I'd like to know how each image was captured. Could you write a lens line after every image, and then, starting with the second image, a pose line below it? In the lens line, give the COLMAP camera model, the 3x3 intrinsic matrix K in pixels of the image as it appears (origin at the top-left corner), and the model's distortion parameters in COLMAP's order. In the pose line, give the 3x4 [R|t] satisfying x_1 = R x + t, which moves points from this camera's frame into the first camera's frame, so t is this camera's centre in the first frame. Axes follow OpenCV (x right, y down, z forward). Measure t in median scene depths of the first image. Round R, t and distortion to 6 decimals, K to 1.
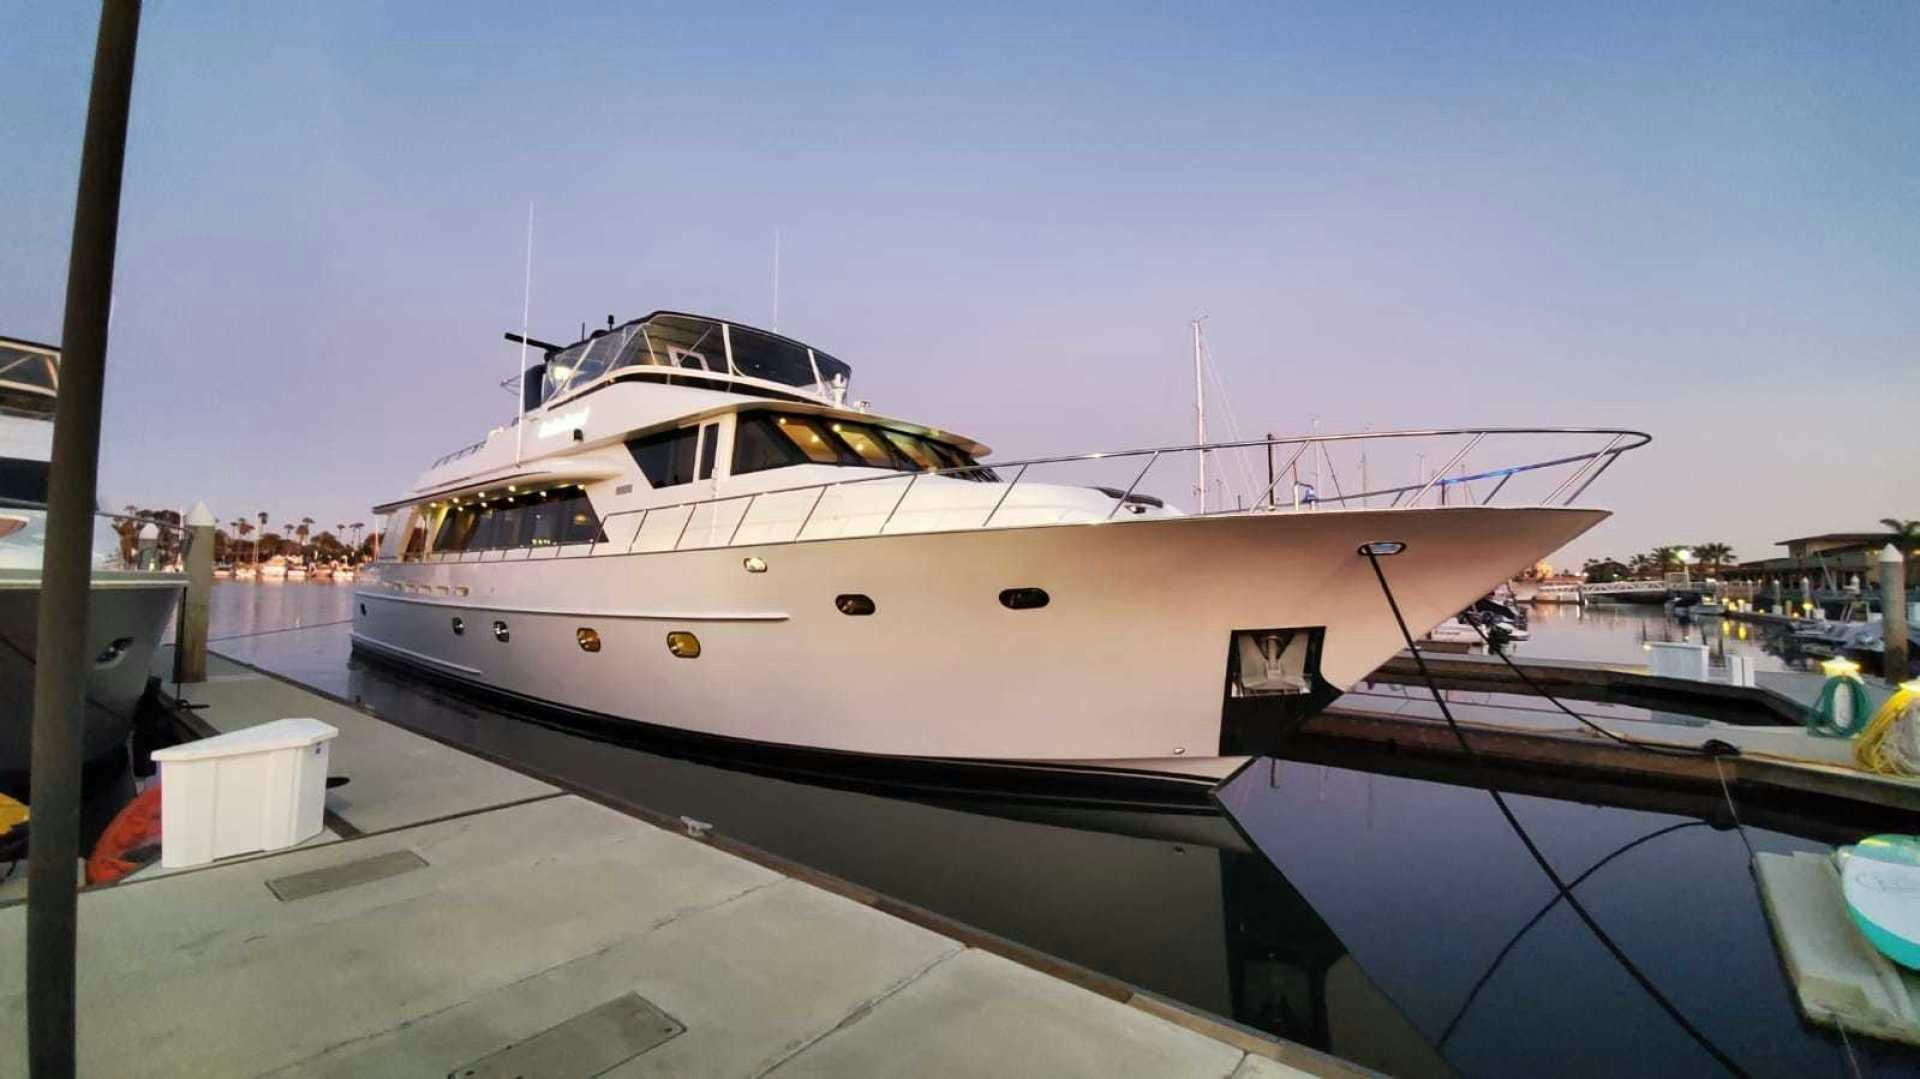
lens RADIAL K [[757.8, 0, 969.9], [0, 757.8, 530.2], [0, 0, 1]] dist [0.006414, -0.014933]
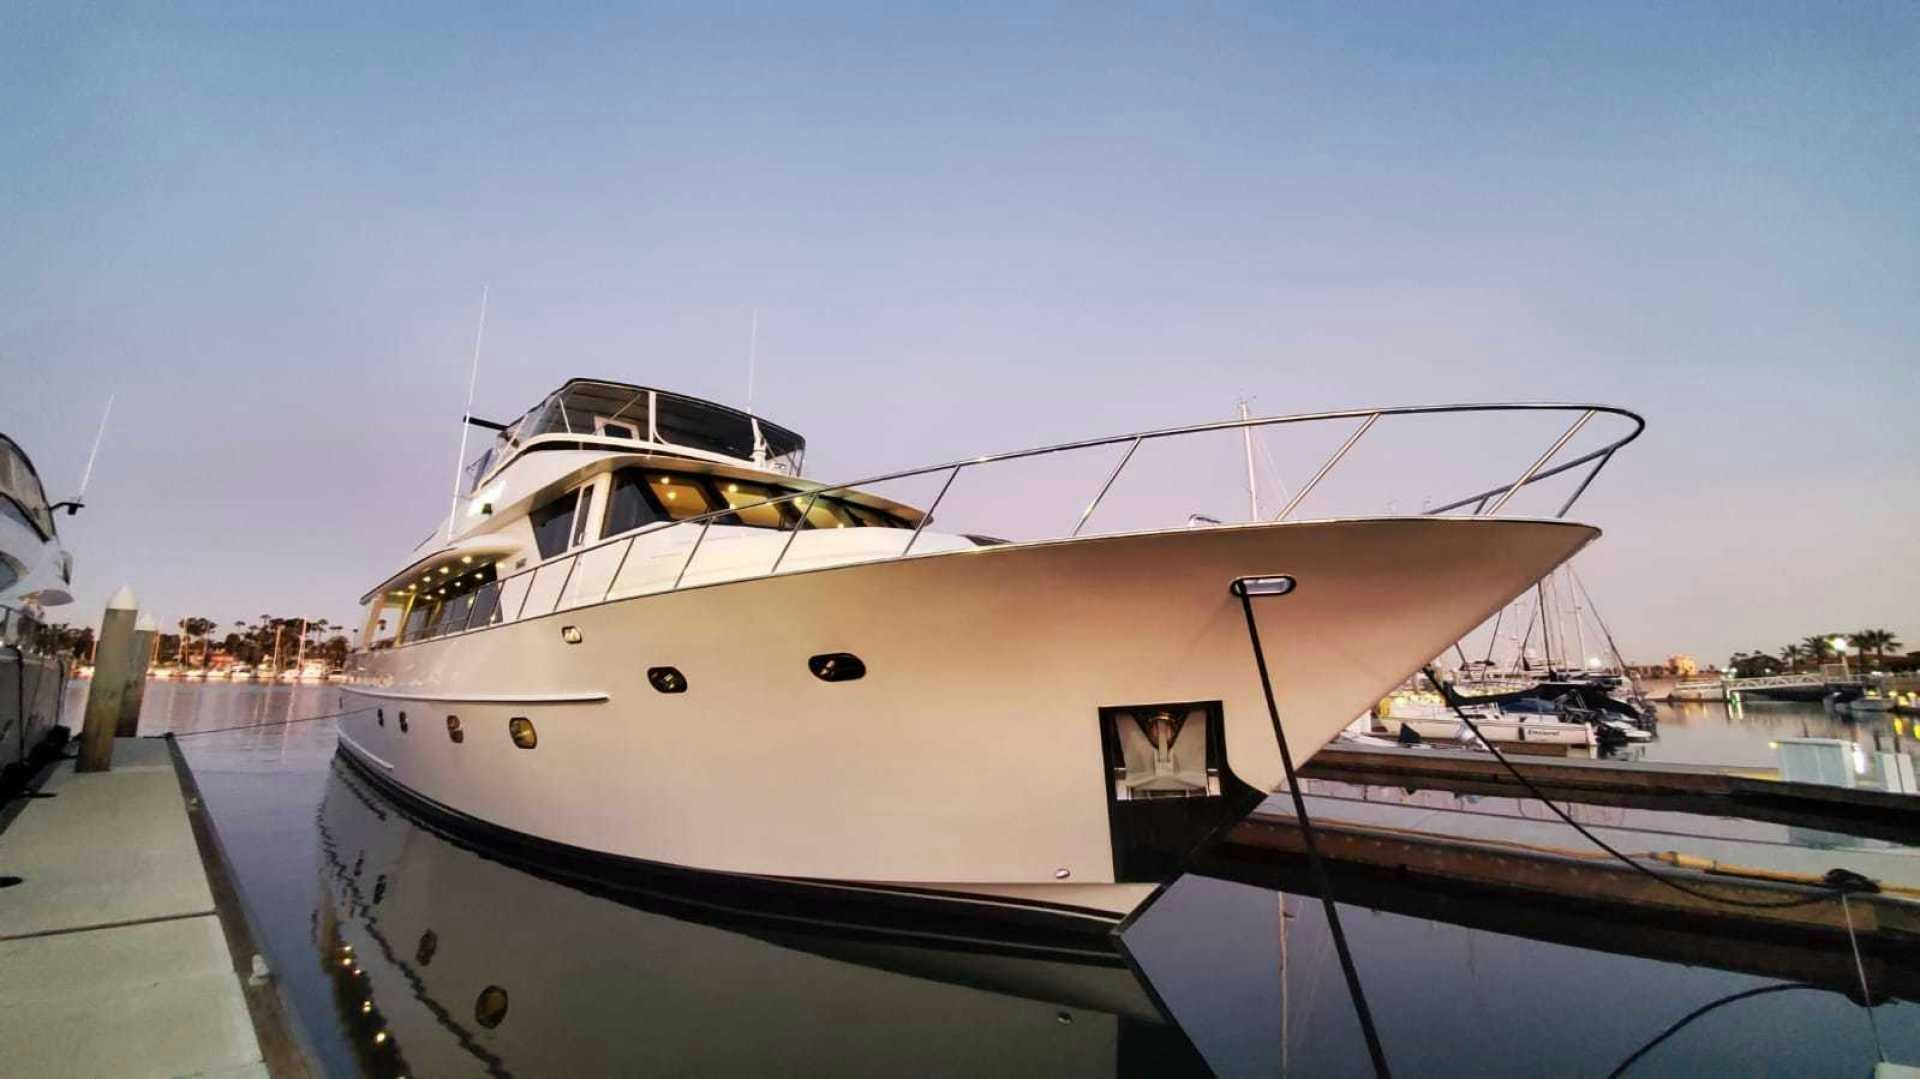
lens RADIAL K [[754.1, 0, 968.4], [0, 754.1, 536.7], [0, 0, 1]] dist [0.012621, -0.016338]
pose [[0.994640, -0.024046, -0.100565, 0.163572], [0.011534, 0.992315, -0.123198, 0.030277], [0.102754, 0.121377, 0.987274, 0.127292]]
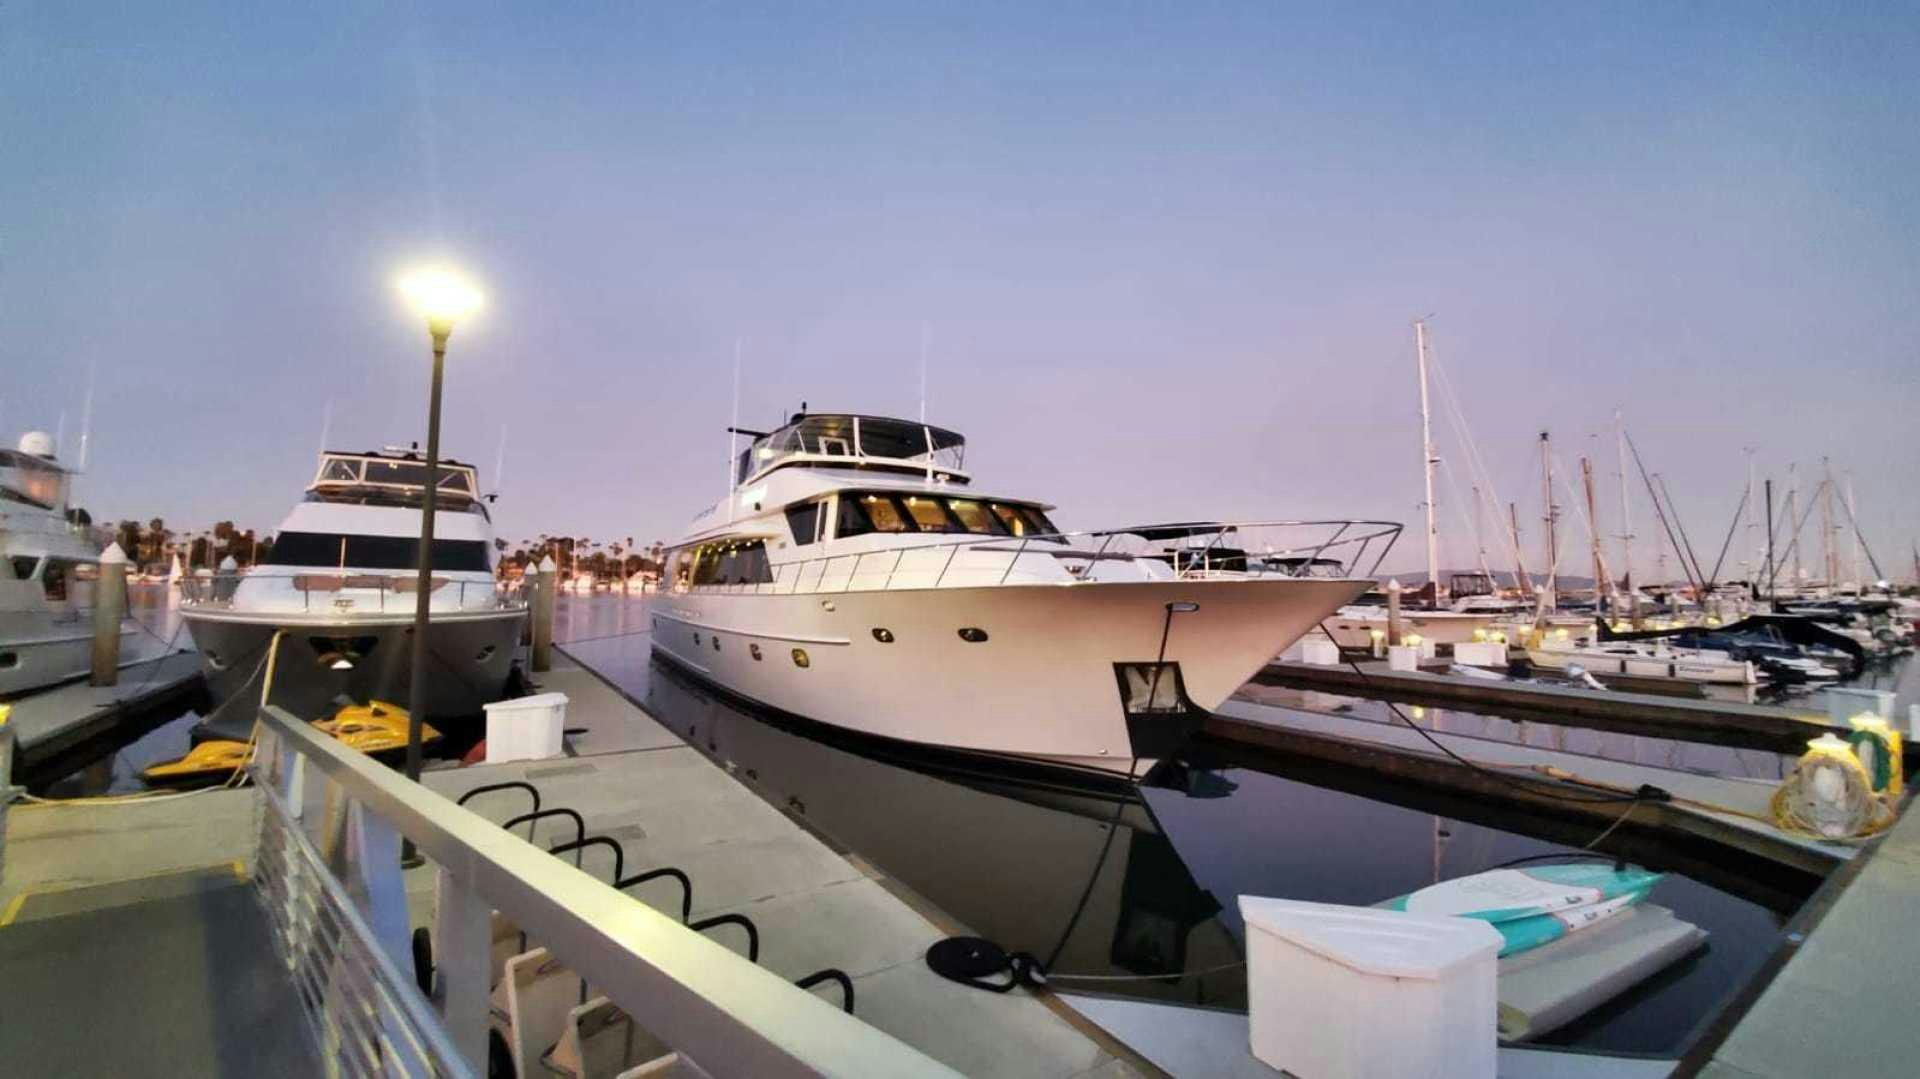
lens RADIAL K [[756.8, 0, 977.5], [0, 756.8, 544.8], [0, 0, 1]] dist [0.000583, -0.000050]
pose [[0.947345, -0.014827, -0.319872, 0.304346], [0.015583, 0.999879, -0.000197, -0.044706], [0.319836, -0.004798, 0.947461, -0.195180]]
